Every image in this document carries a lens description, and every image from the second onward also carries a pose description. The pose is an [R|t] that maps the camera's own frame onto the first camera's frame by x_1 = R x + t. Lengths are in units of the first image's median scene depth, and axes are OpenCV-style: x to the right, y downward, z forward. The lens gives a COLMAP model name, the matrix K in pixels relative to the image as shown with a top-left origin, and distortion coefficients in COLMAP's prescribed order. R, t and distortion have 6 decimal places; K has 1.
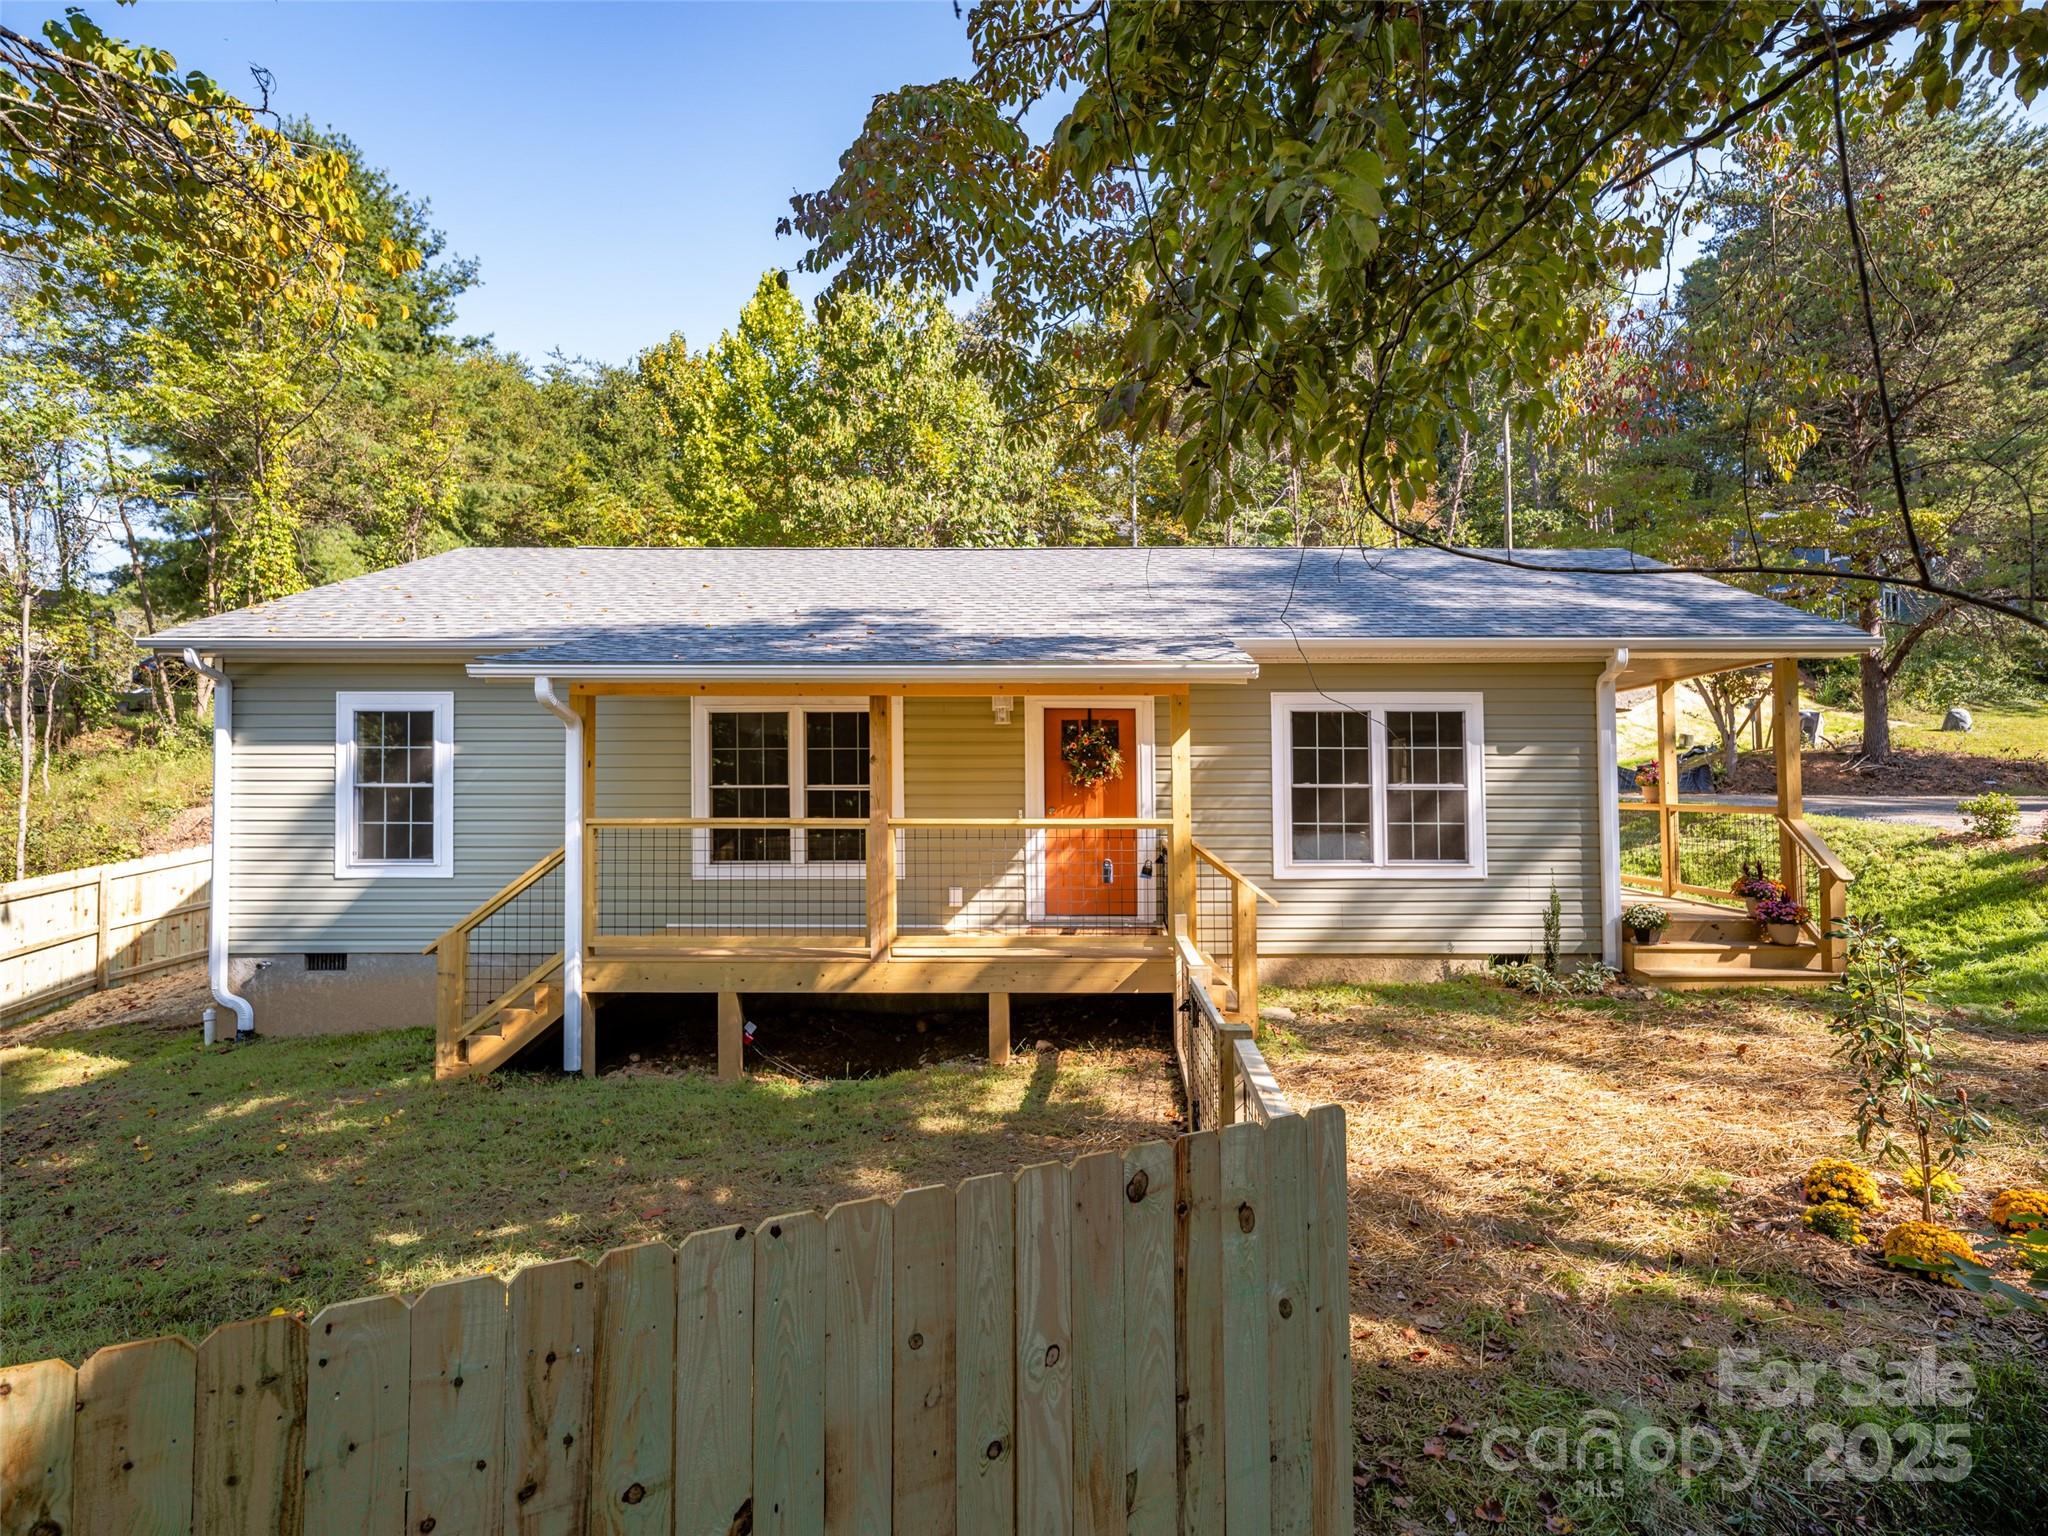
lens RADIAL K [[978.7, 0, 1034.4], [0, 978.7, 756.2], [0, 0, 1]] dist [0.000367, -0.000529]
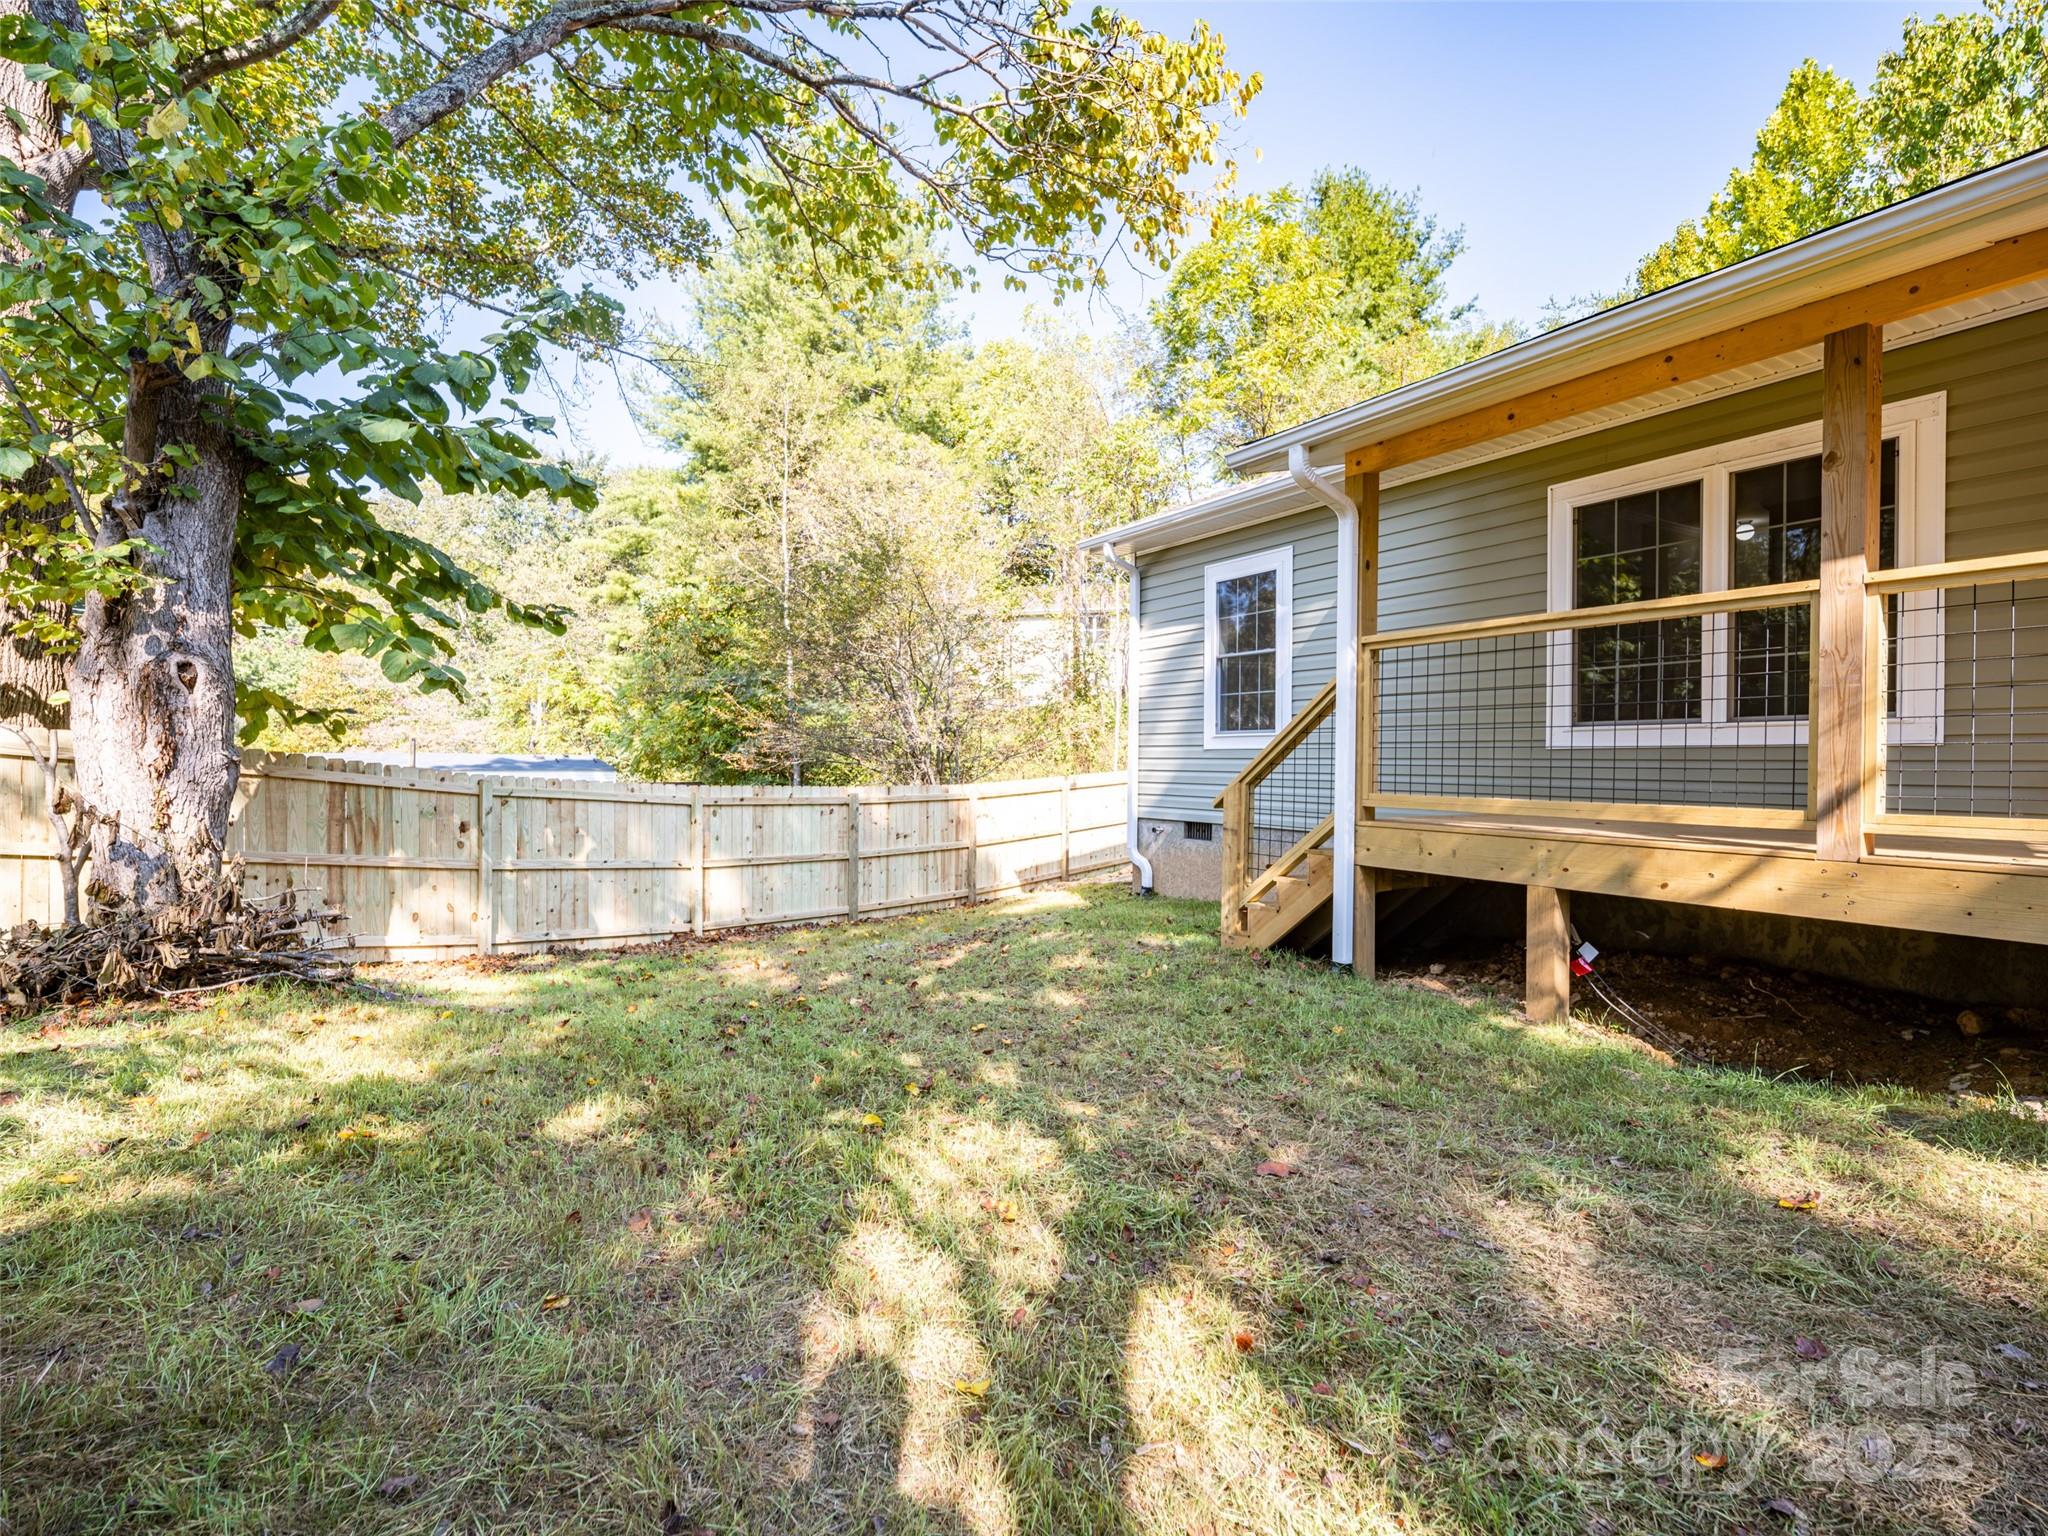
lens RADIAL K [[978.7, 0, 1034.4], [0, 978.7, 756.2], [0, 0, 1]] dist [0.000367, -0.000529]
pose [[0.597647, 0.023339, -0.801419, -0.002387], [0.015242, 0.999065, 0.040462, 0.097960], [0.801614, -0.036397, 0.596733, 0.279401]]
